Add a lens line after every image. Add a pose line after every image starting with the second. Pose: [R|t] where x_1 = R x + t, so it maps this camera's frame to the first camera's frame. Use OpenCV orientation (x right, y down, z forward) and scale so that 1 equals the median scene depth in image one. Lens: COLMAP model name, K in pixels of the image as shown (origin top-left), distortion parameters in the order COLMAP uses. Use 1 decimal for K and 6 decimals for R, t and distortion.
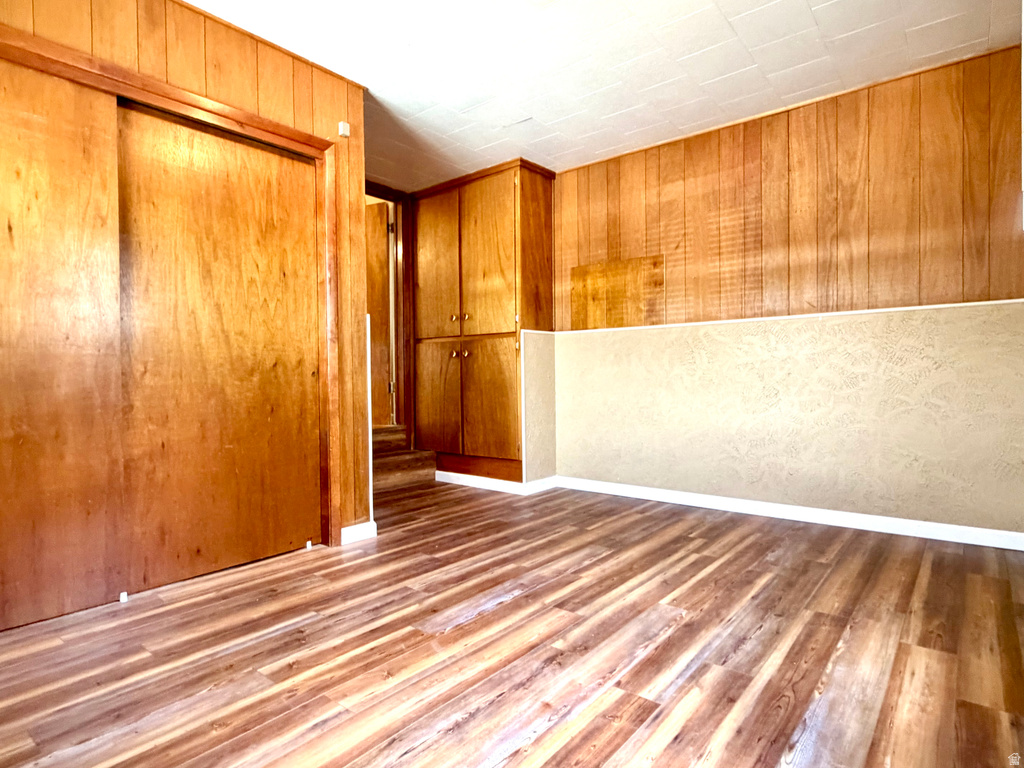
lens RADIAL K [[567.5, 0, 512.0], [0, 567.5, 384.0], [0, 0, 1]] dist [-0.000354, 0.000397]
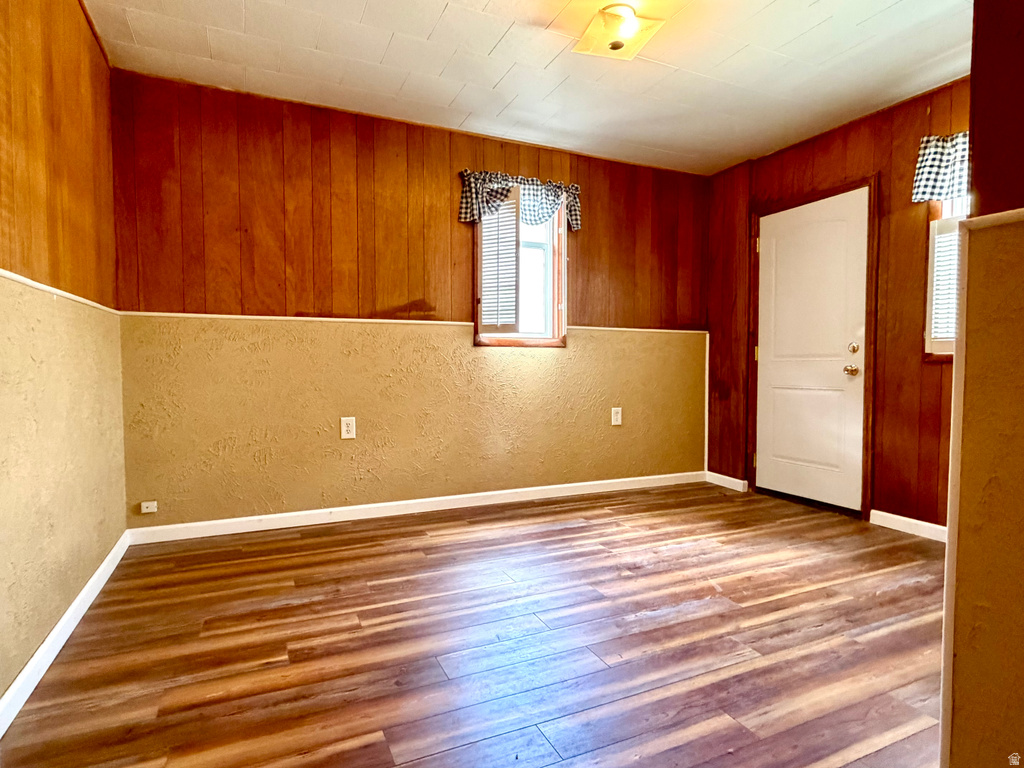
lens RADIAL K [[567.5, 0, 512.0], [0, 567.5, 384.0], [0, 0, 1]] dist [-0.000354, 0.000397]
pose [[-0.898901, -0.010850, 0.438017, -0.244028], [0.011269, 0.998790, 0.047868, -0.074259], [-0.438006, 0.047965, -0.897692, 2.098573]]
